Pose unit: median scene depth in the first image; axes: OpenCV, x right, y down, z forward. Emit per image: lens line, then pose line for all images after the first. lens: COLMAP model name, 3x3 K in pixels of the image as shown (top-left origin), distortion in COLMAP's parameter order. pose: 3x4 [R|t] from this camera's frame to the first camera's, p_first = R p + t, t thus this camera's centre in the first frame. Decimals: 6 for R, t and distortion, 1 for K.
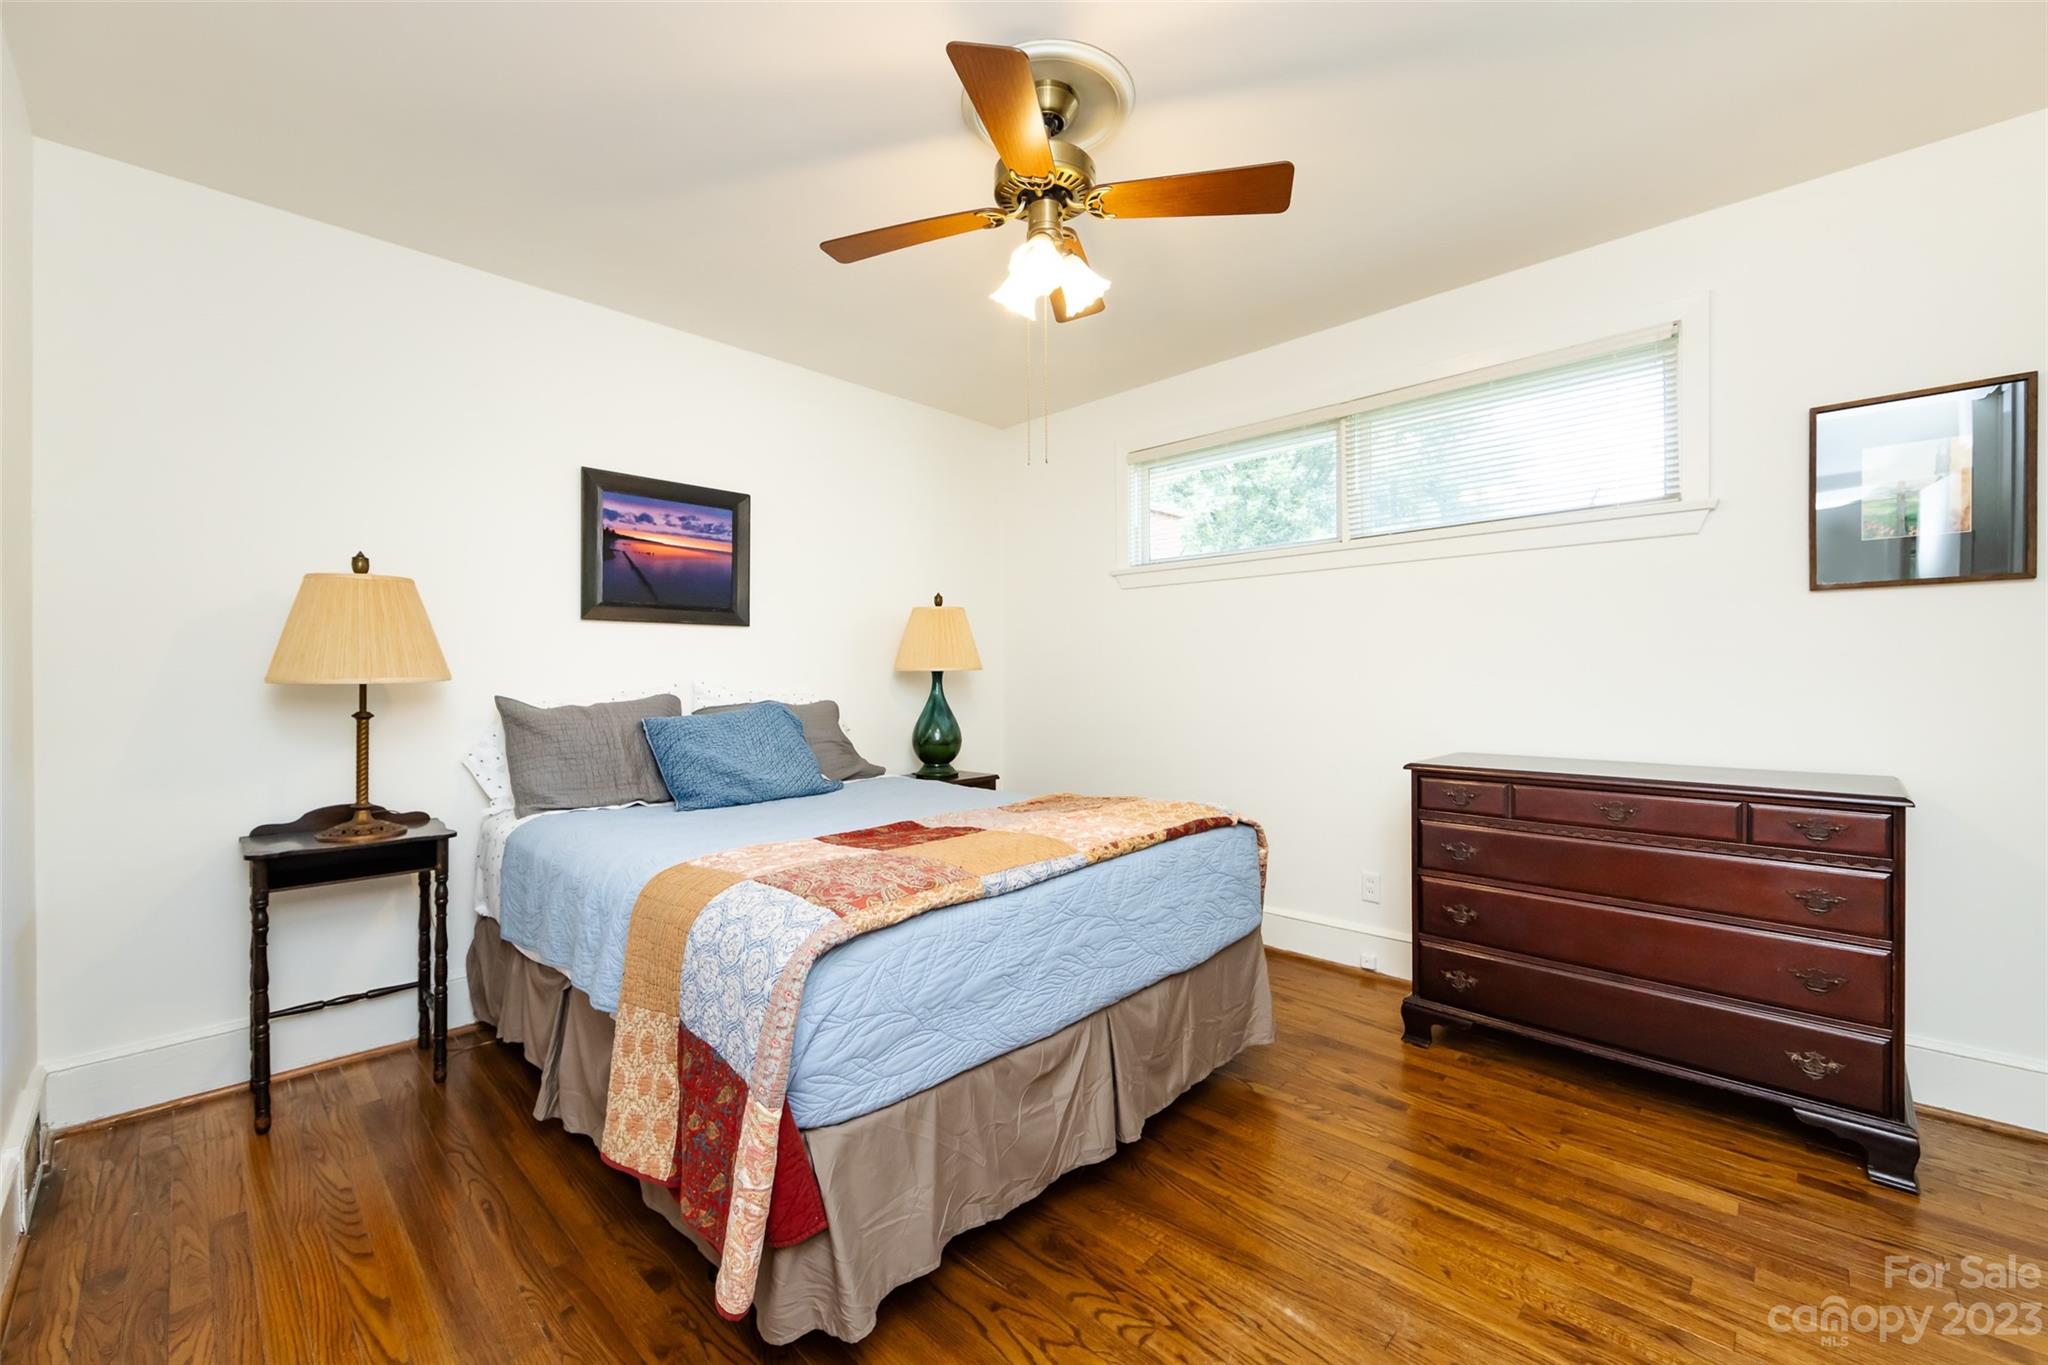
lens RADIAL K [[812.5, 0, 1019.8], [0, 812.5, 703.6], [0, 0, 1]] dist [-0.018328, -0.000034]
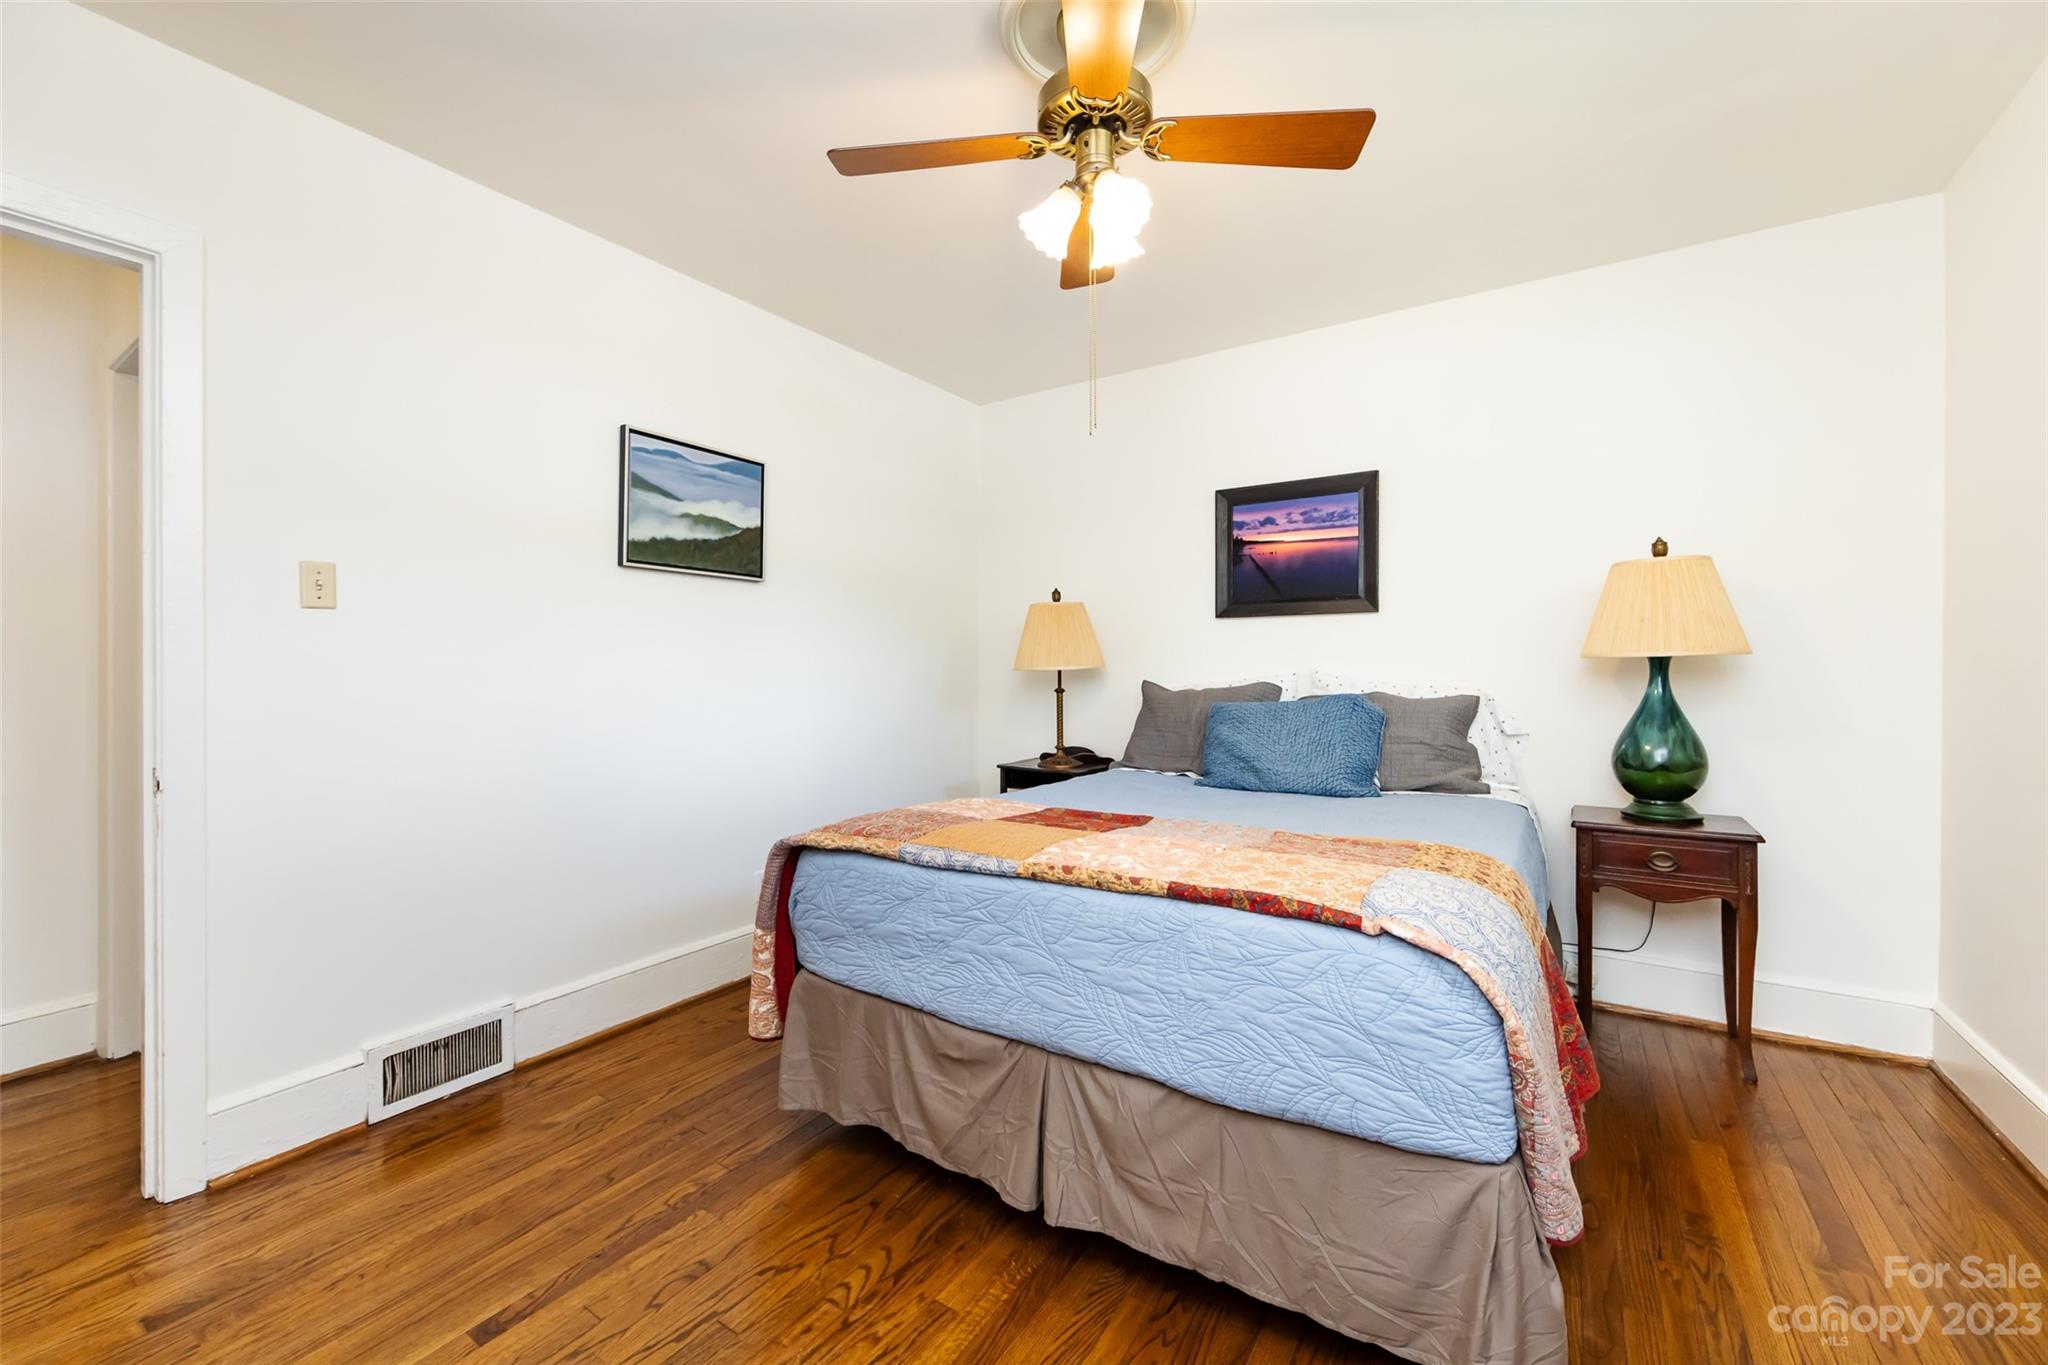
lens RADIAL K [[804.7, 0, 1012.7], [0, 804.7, 686.6], [0, 0, 1]] dist [-0.004025, -0.000218]
pose [[0.177293, 0.027679, -0.983769, 0.581131], [-0.027320, 0.999358, 0.023194, -0.022186], [0.983779, 0.022764, 0.177936, 0.492821]]
